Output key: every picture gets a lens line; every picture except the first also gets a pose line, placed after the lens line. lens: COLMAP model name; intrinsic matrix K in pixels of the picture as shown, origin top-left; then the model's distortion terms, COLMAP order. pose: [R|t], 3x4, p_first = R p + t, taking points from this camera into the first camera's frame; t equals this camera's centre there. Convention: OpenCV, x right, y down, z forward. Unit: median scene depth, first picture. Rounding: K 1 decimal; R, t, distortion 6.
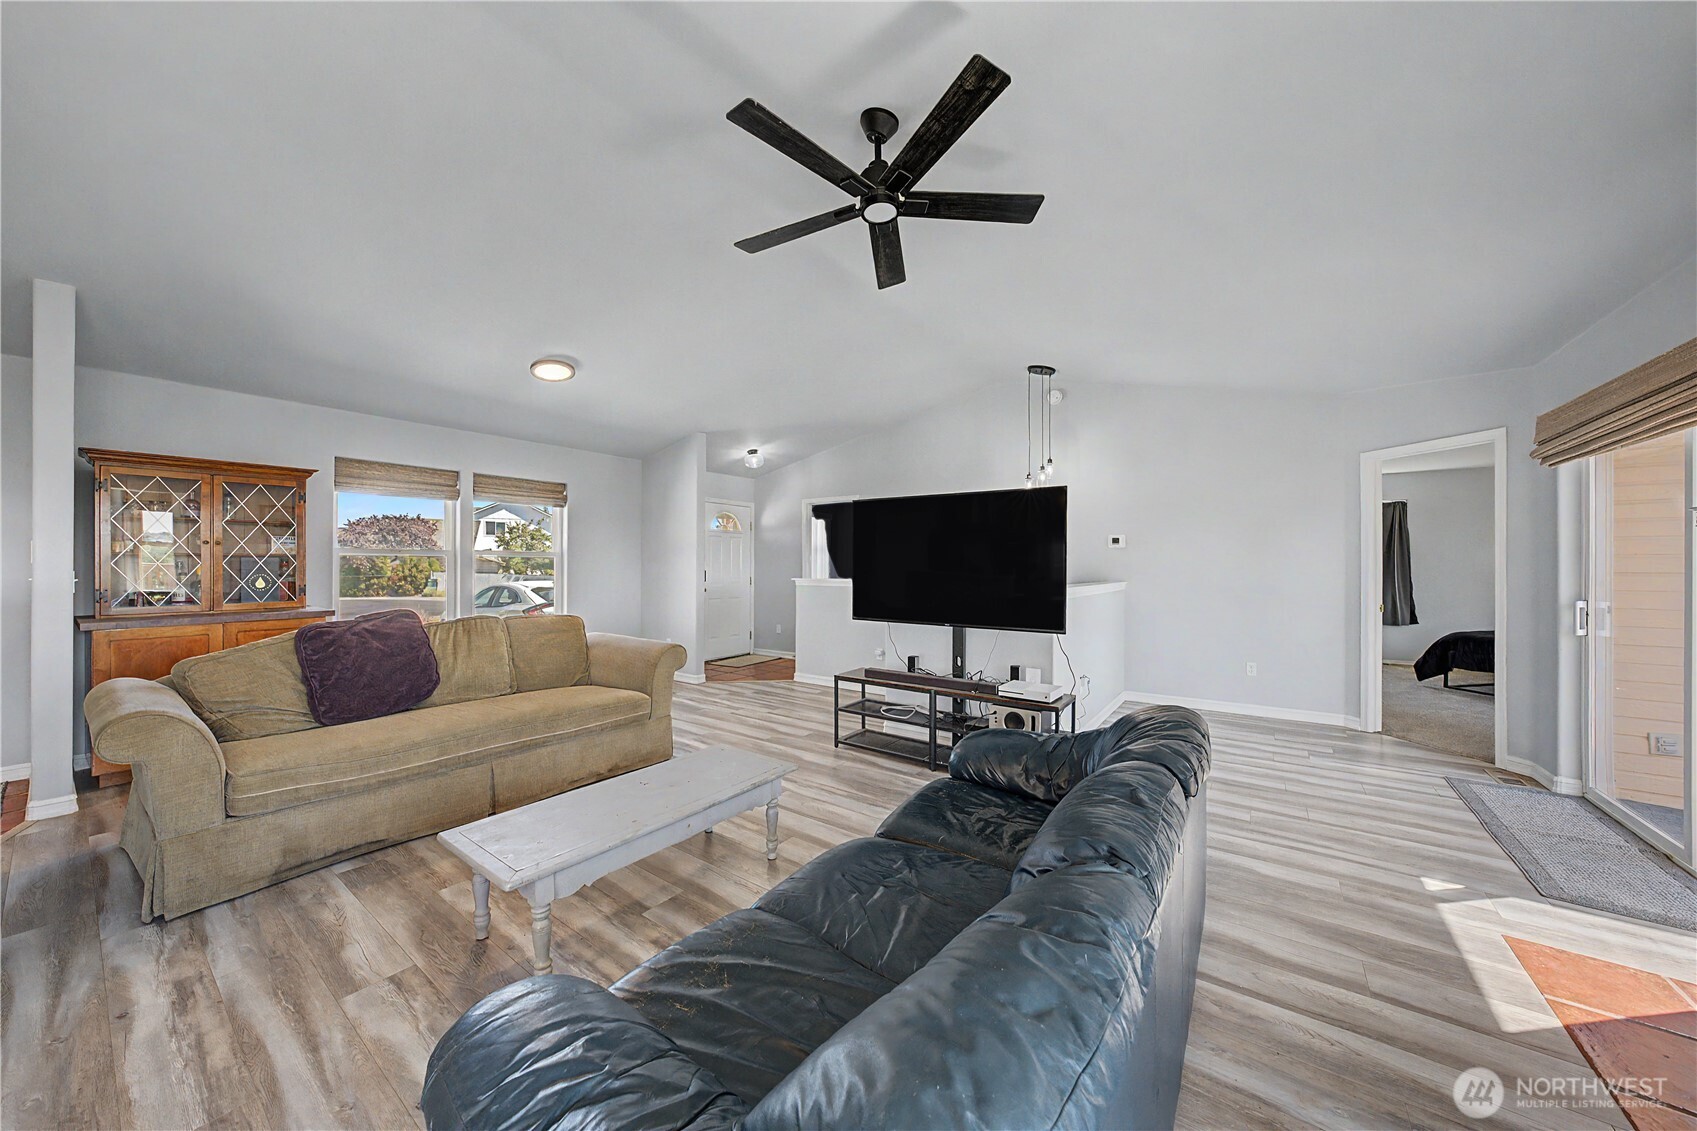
lens RADIAL K [[586.2, 0, 848.5], [0, 586.2, 565.5], [0, 0, 1]] dist [-0.001714, -0.000094]
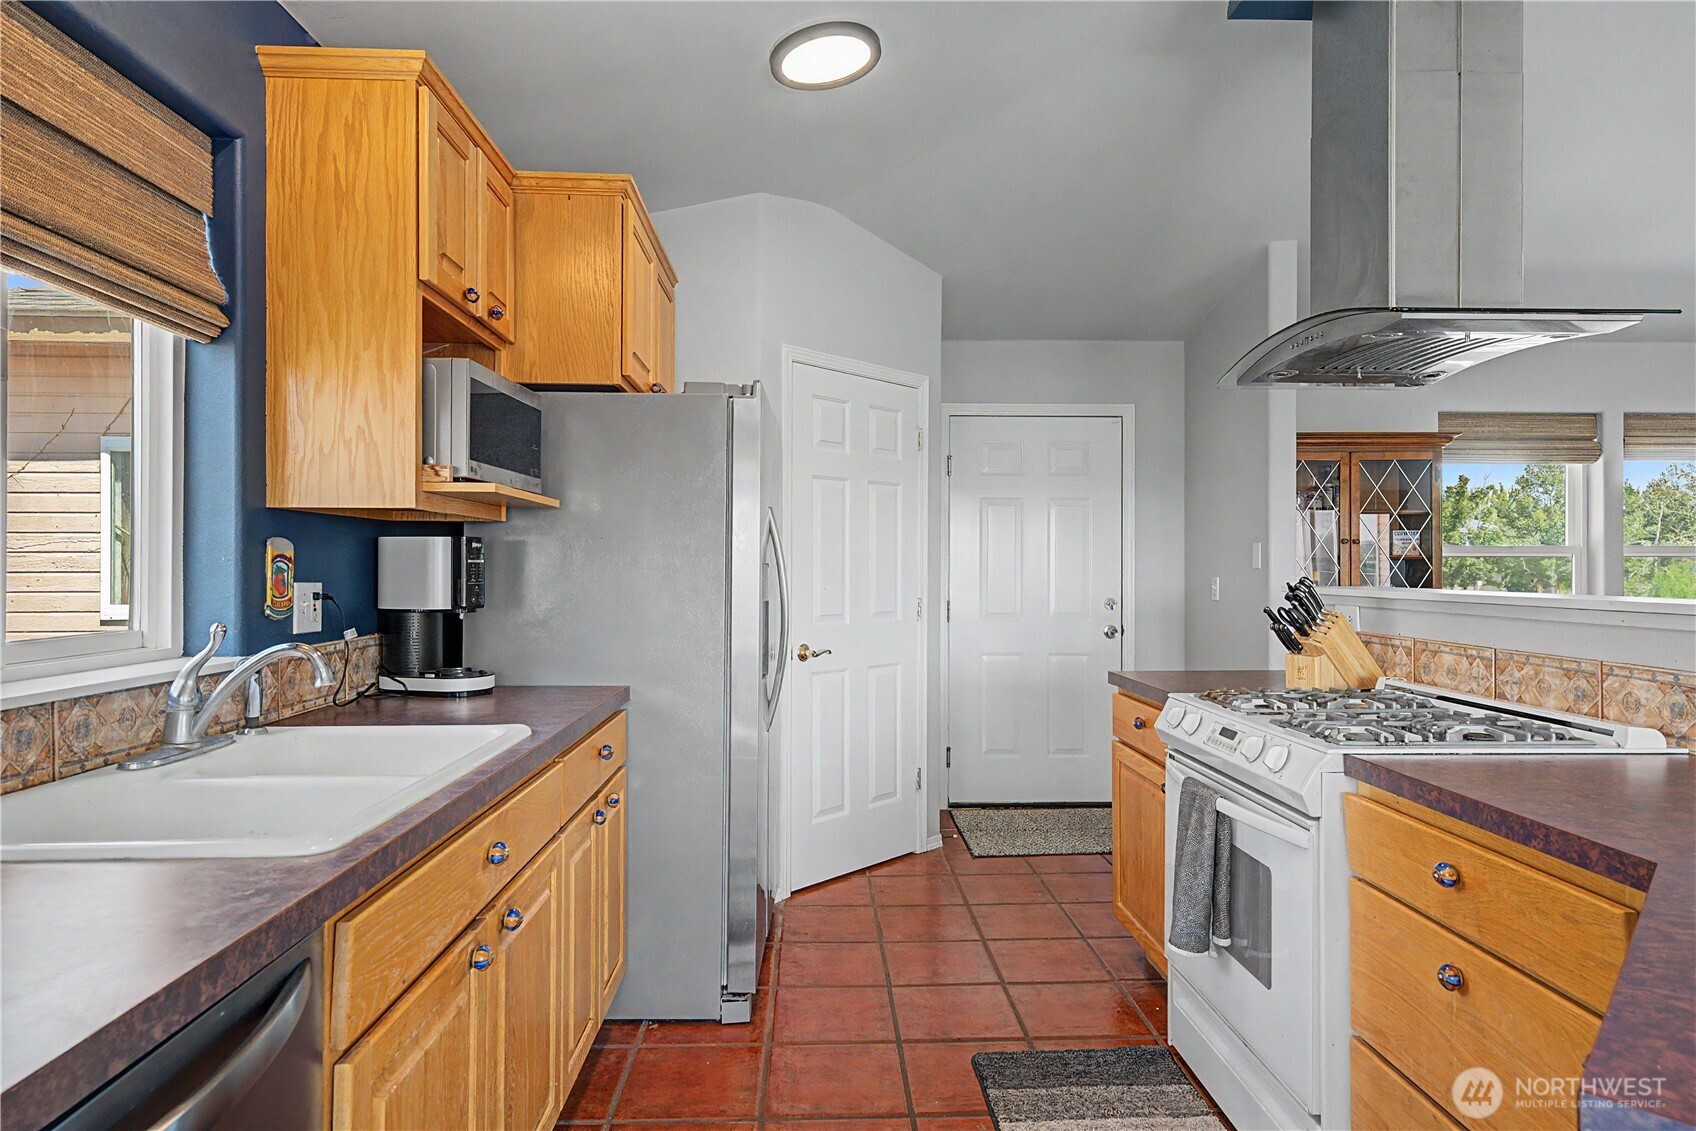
lens RADIAL K [[975.8, 0, 848.0], [0, 975.8, 565.5], [0, 0, 1]] dist [0.045142, 0.000489]
pose [[0.609782, -0.003180, -0.792562, -0.424306], [-0.002366, 0.999980, -0.005833, 0.002658], [0.792565, 0.005432, 0.609763, -0.298160]]
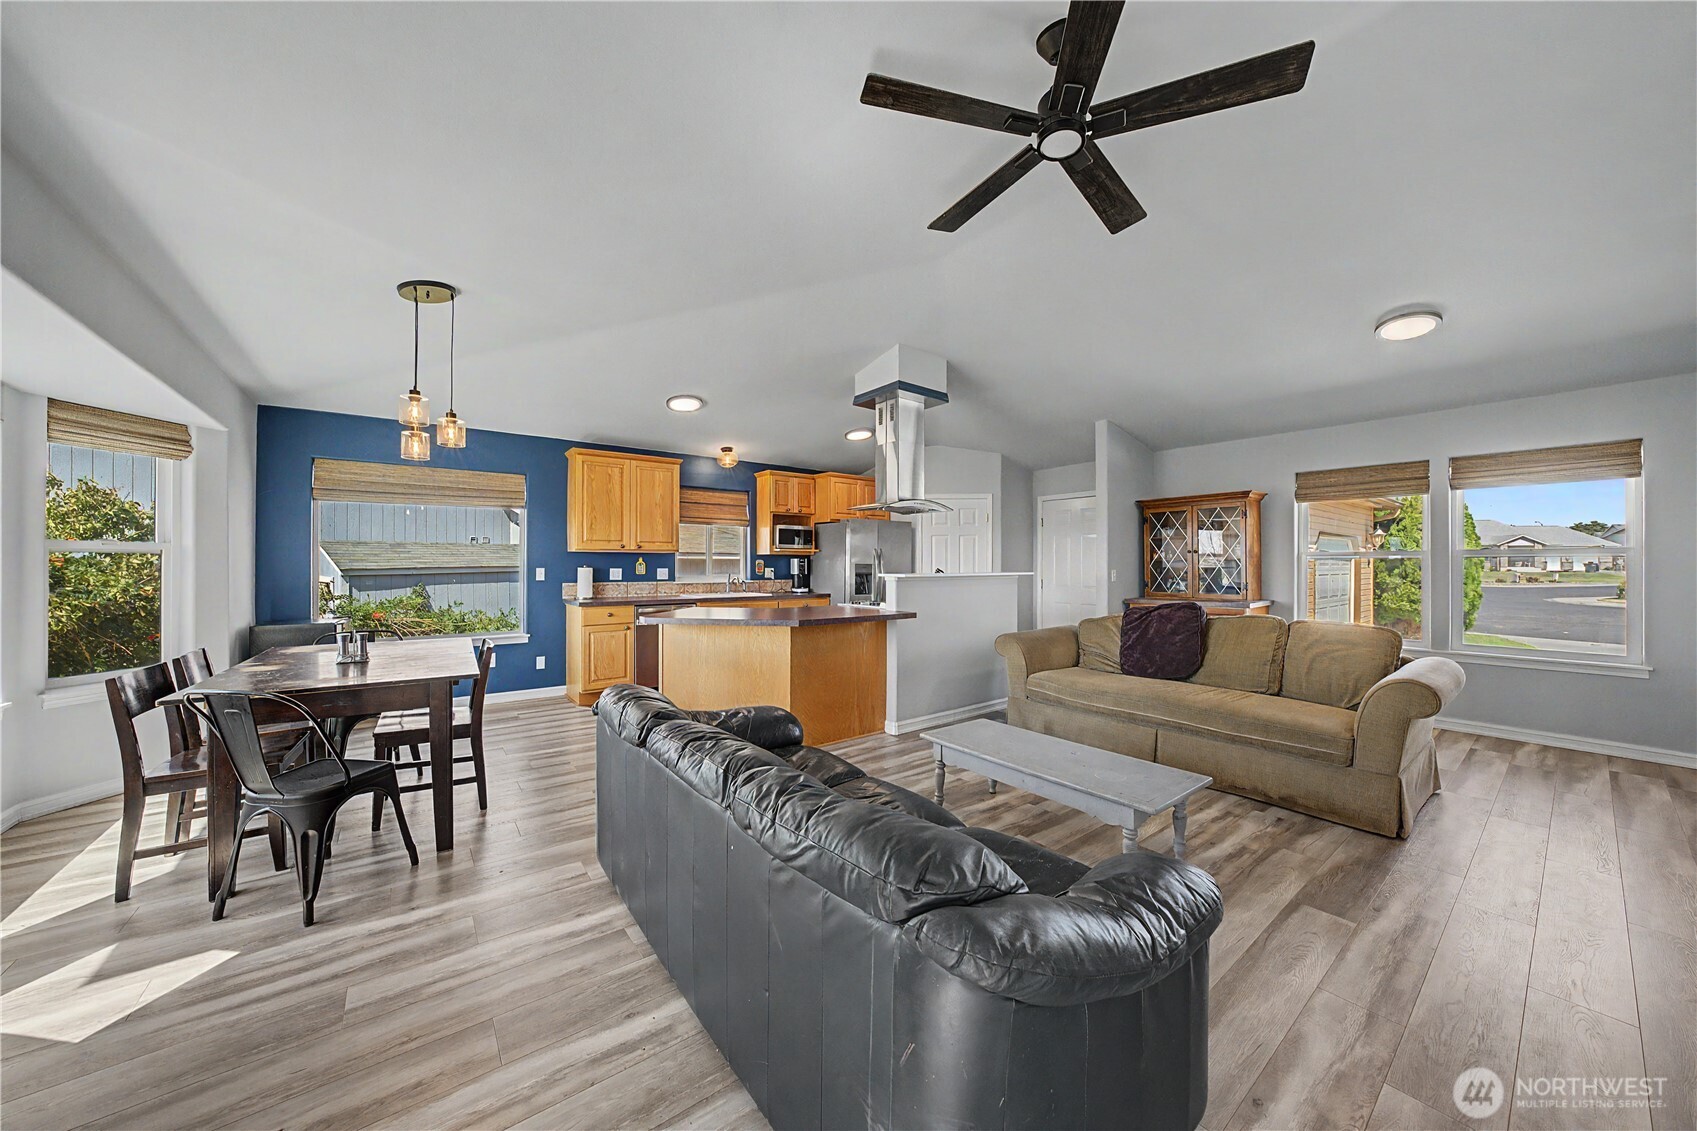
lens RADIAL K [[581.5, 0, 846.1], [0, 581.5, 563.9], [0, 0, 1]] dist [-0.029058, 0.005503]
pose [[-0.301921, -0.004842, -0.953321, 0.512891], [-0.004467, 0.999983, -0.003664, 0.002502], [0.953323, 0.003152, -0.301937, 0.530505]]
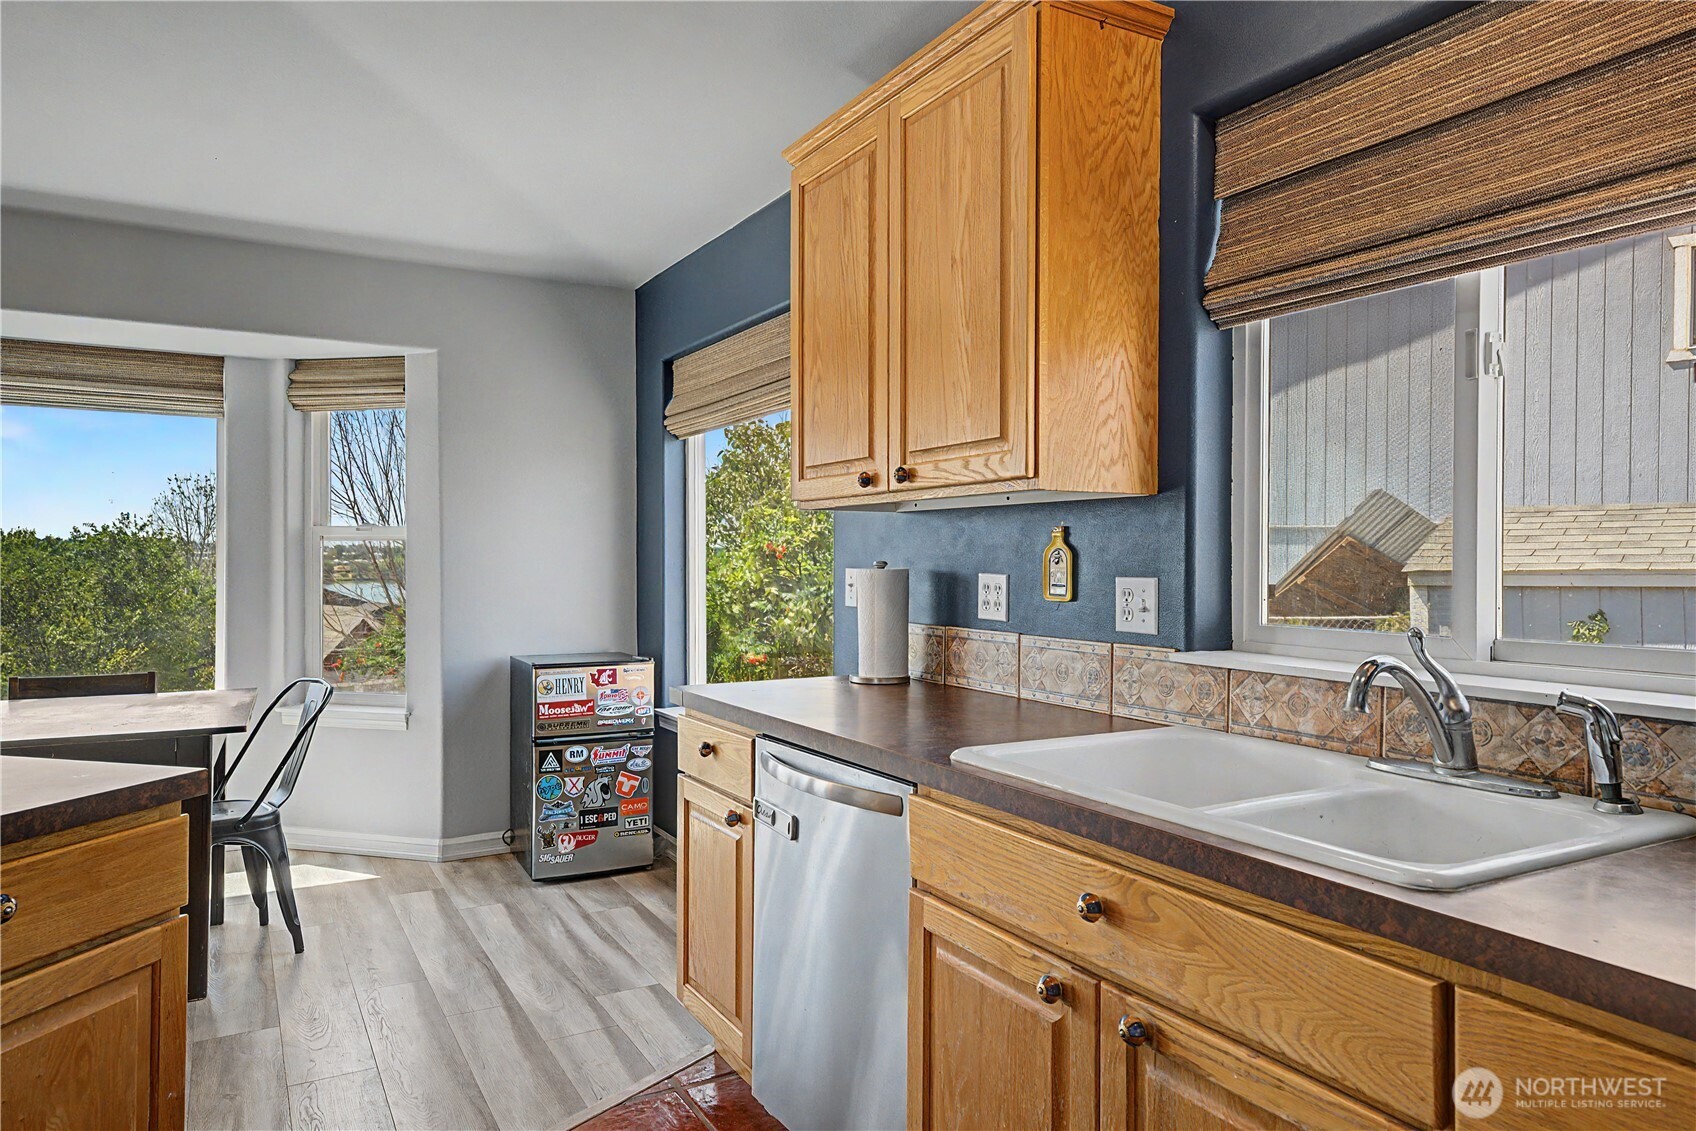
lens RADIAL K [[1093.0, 0, 850.9], [0, 1093.0, 564.9], [0, 0, 1]] dist [0.022959, 0.001726]
pose [[-0.907771, -0.008870, 0.419372, -0.888437], [-0.005669, 0.999945, 0.008879, 0.000604], [-0.419428, 0.005682, -0.907771, 0.177465]]
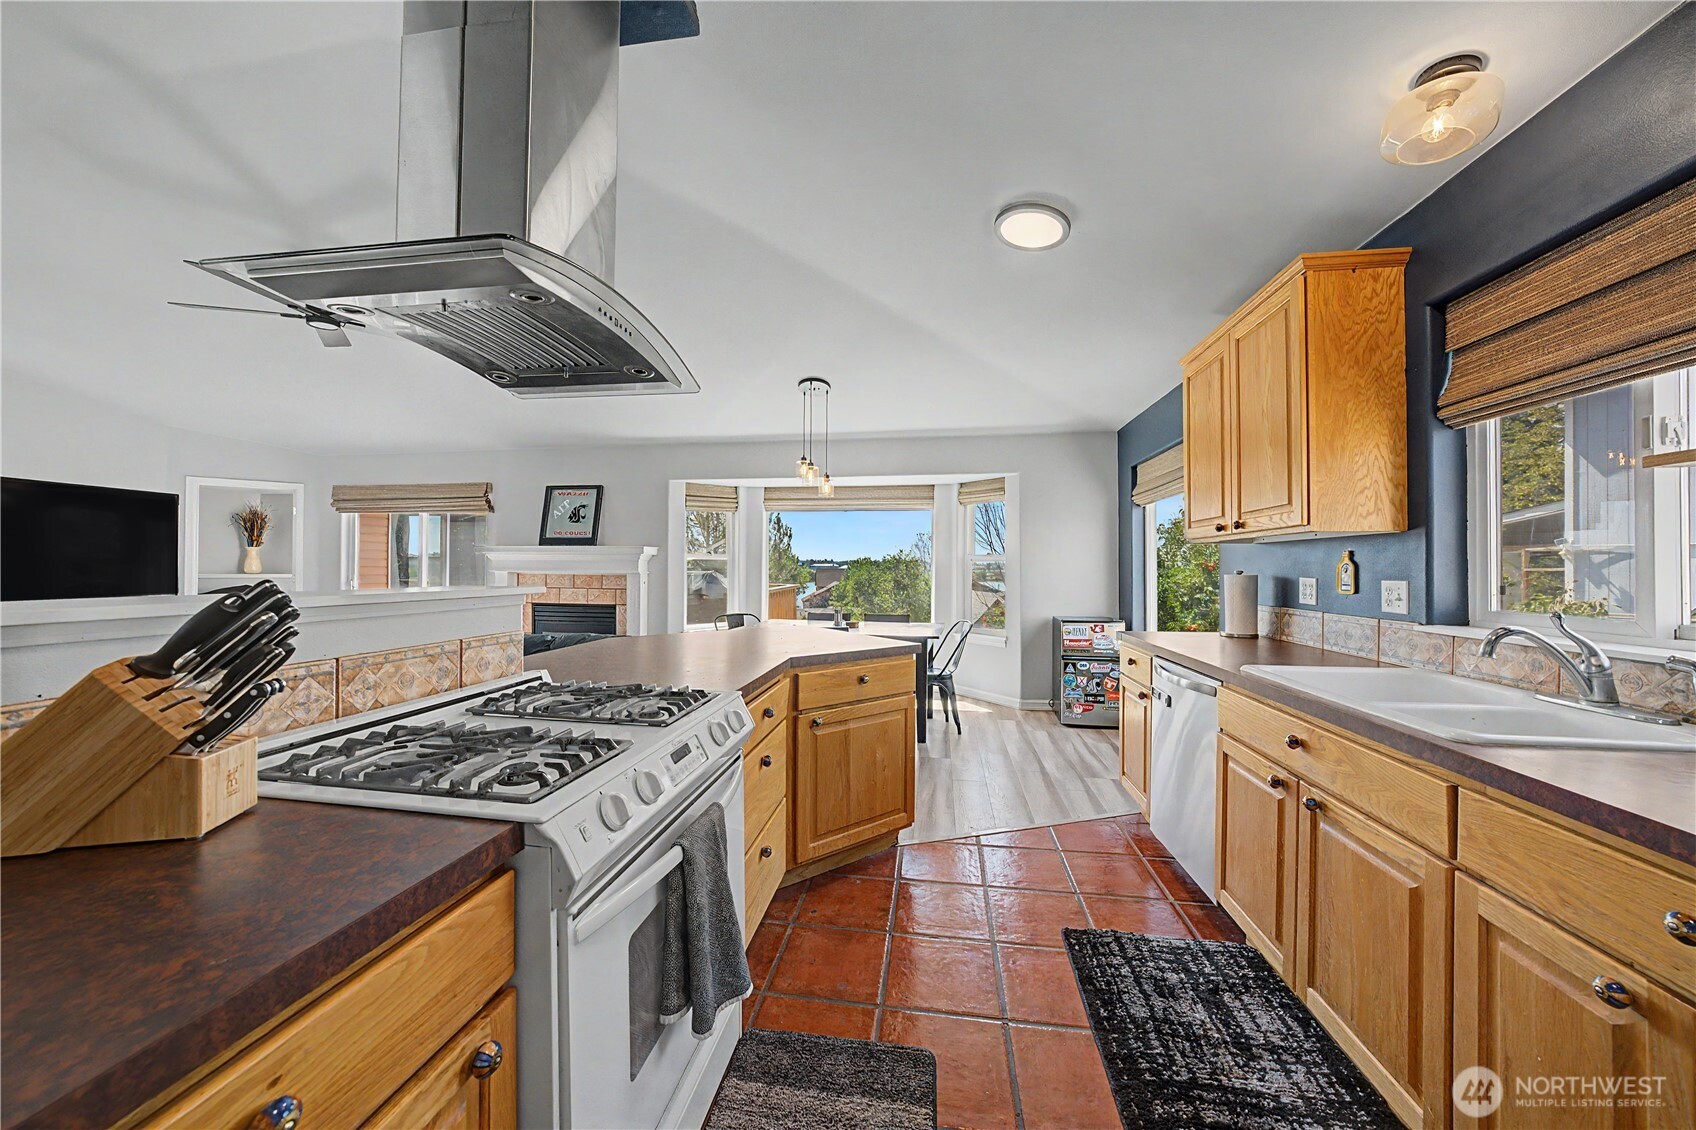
lens RADIAL K [[582.5, 0, 850.0], [0, 582.5, 563.4], [0, 0, 1]] dist [-0.030543, 0.006388]
pose [[-0.450988, 0.001606, 0.892529, -1.011417], [-0.004048, 0.999984, -0.003844, 0.000268], [-0.892521, -0.005347, -0.450975, 0.249035]]
